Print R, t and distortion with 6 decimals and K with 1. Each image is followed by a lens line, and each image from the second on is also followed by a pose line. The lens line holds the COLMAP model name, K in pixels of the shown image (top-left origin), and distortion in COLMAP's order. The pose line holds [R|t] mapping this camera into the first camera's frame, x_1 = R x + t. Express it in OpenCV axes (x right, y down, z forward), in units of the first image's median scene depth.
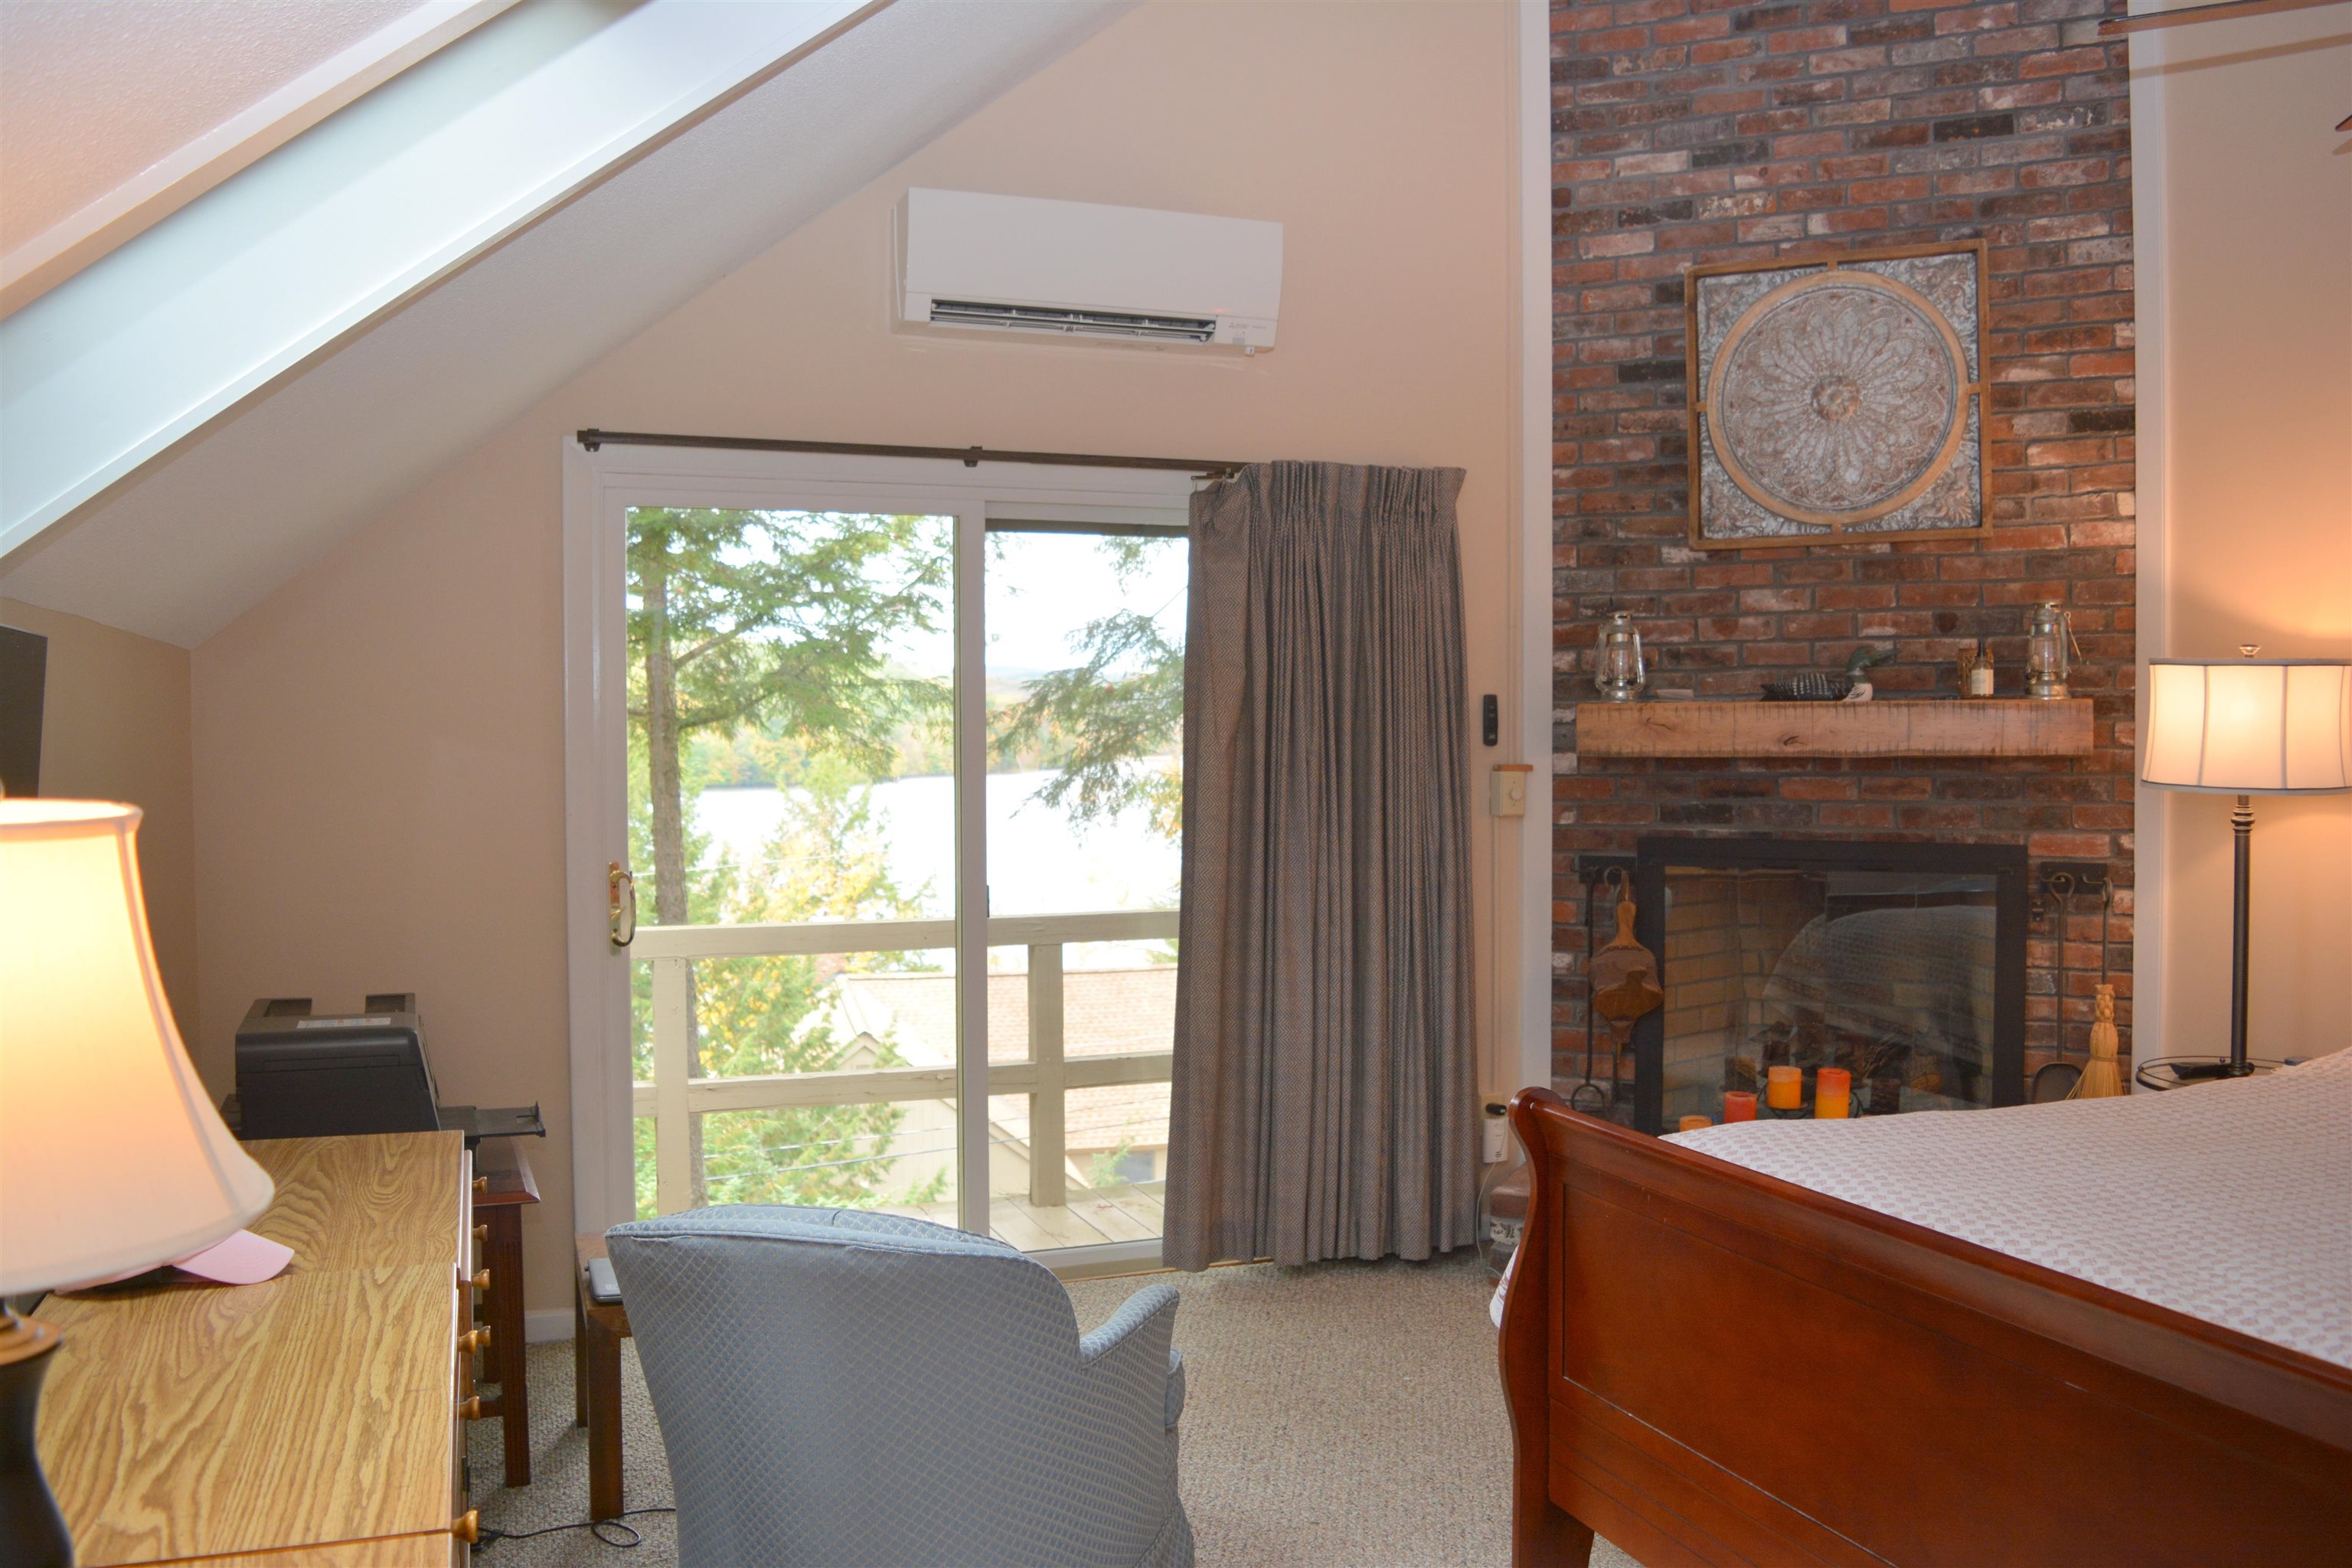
lens RADIAL K [[1844.4, 0, 1176.0], [0, 1844.4, 784.0], [0, 0, 1]] dist [-0.101483, 0.028829]
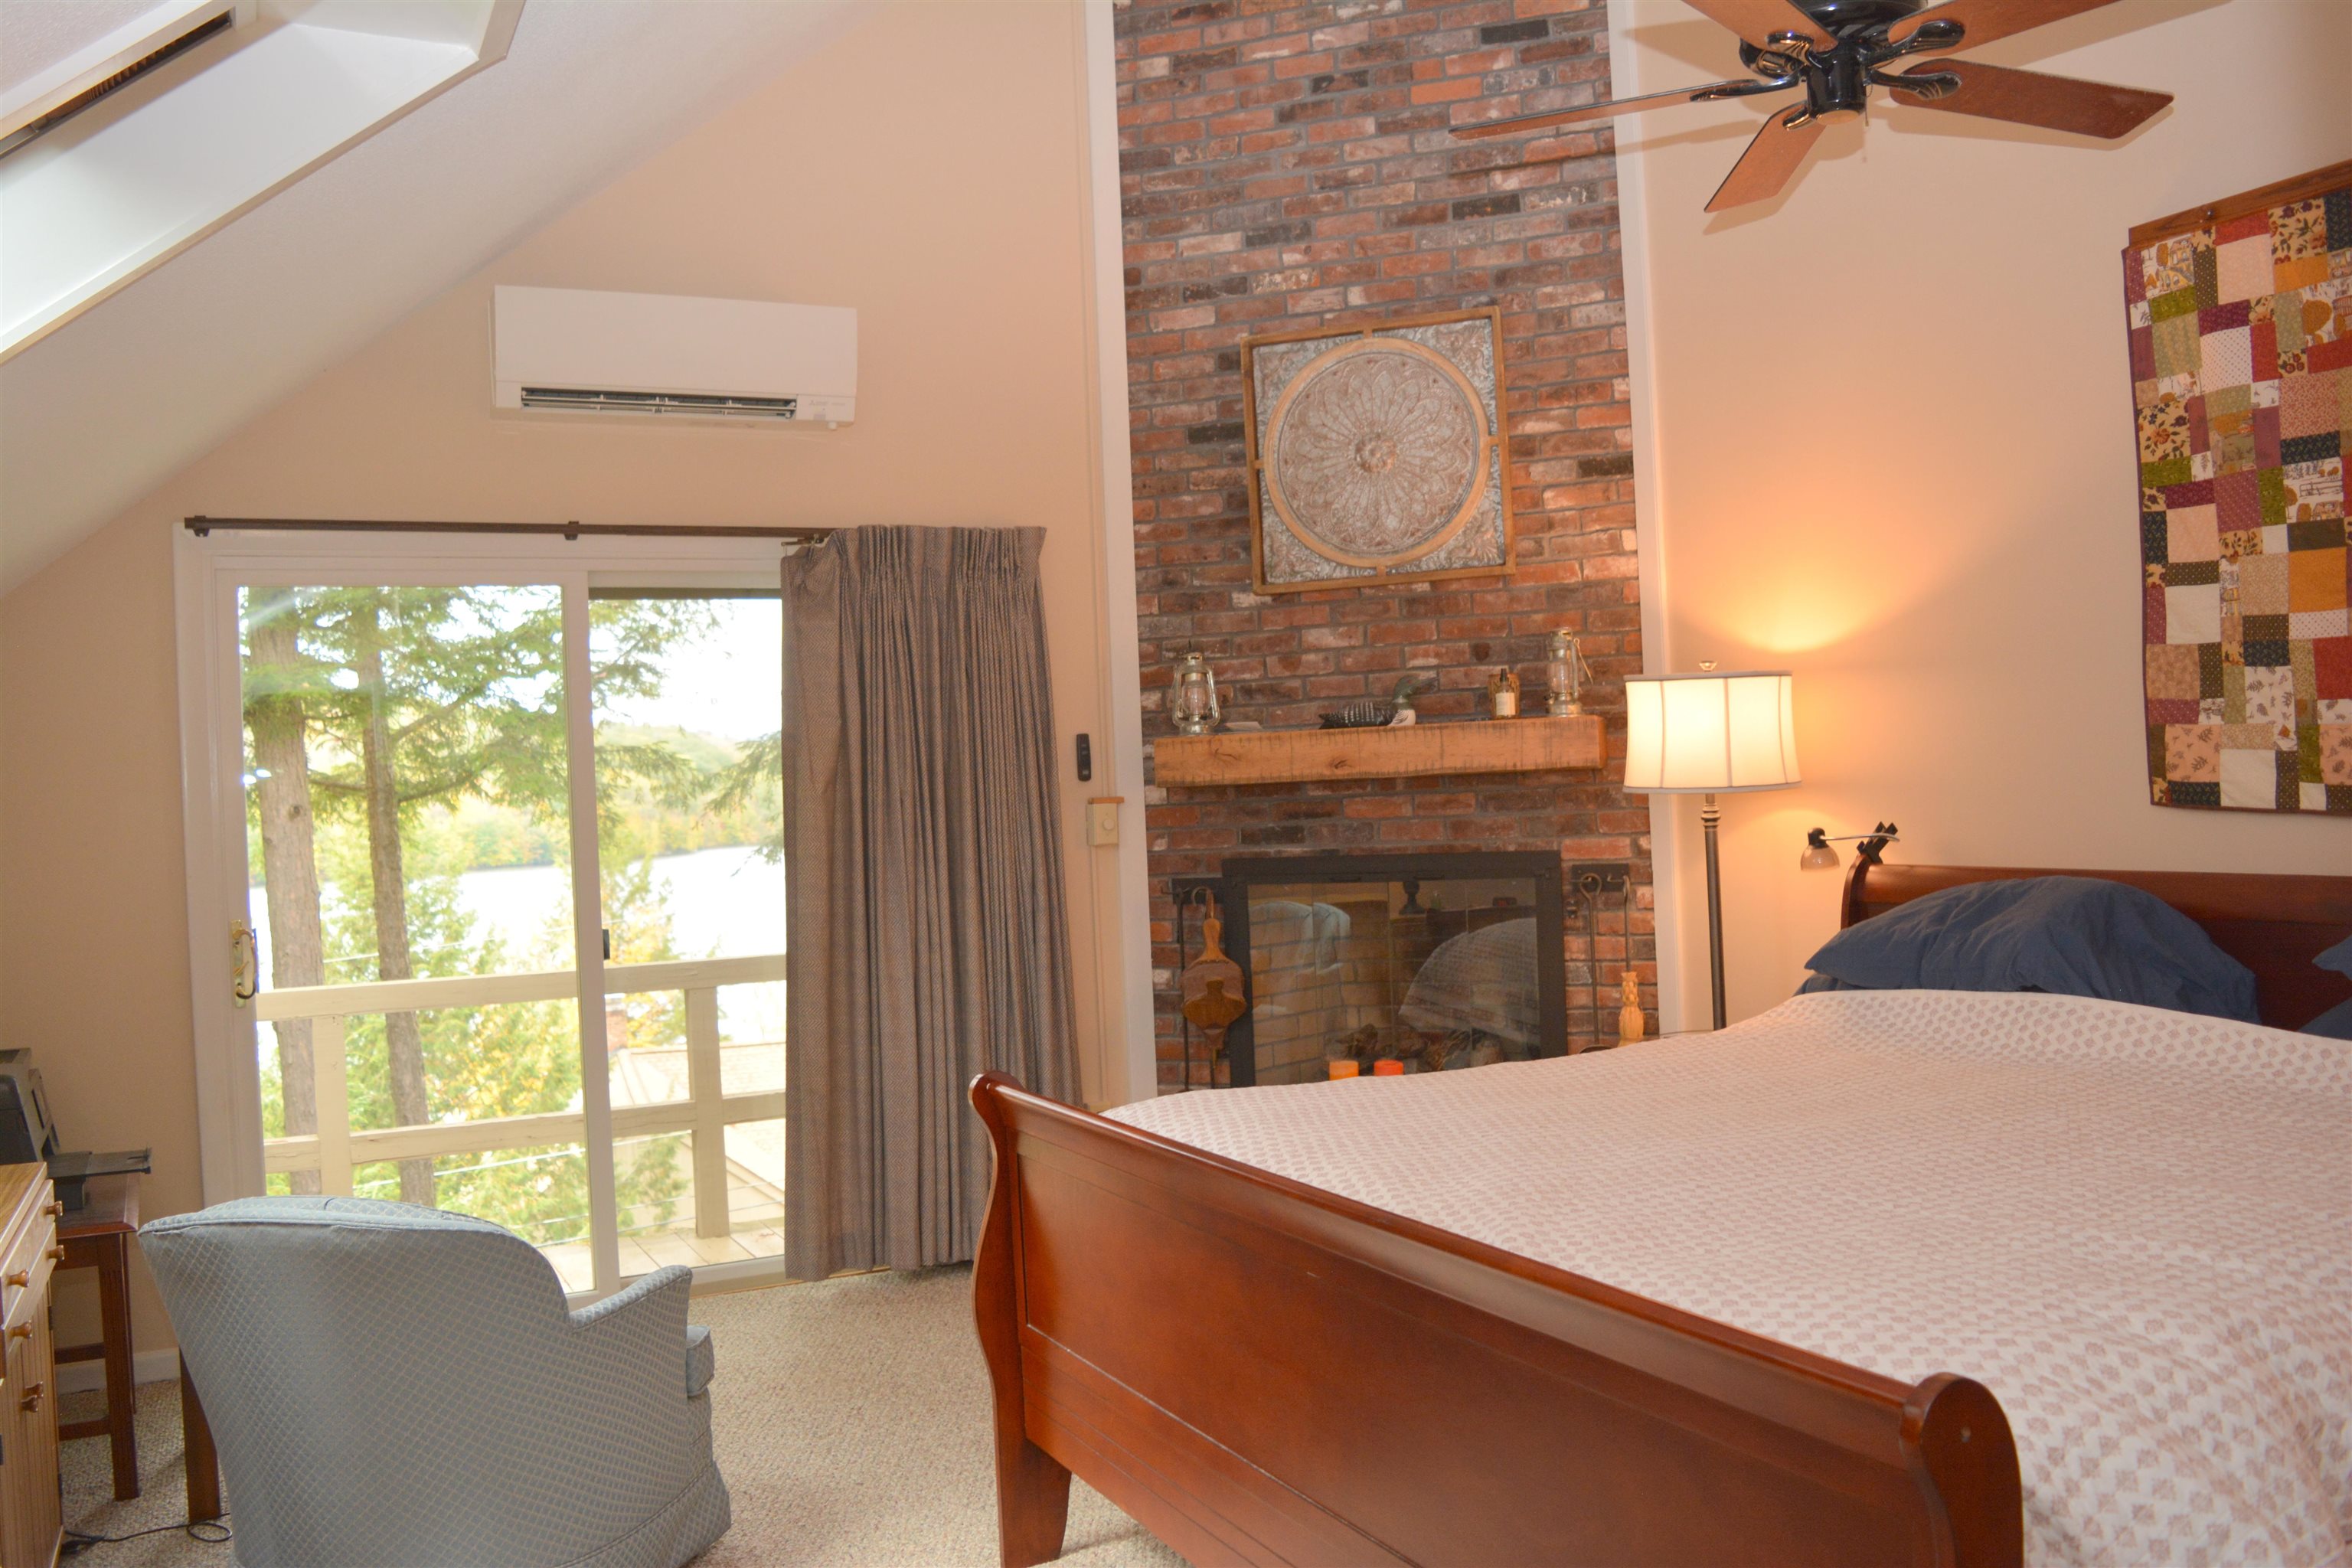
lens RADIAL K [[1844.4, 0, 1176.0], [0, 1844.4, 784.0], [0, 0, 1]] dist [-0.101483, 0.028829]
pose [[0.993545, -0.039110, 0.106484, 0.115944], [0.042349, 0.998701, -0.028329, 0.014855], [-0.105238, 0.032655, 0.993911, -0.090741]]
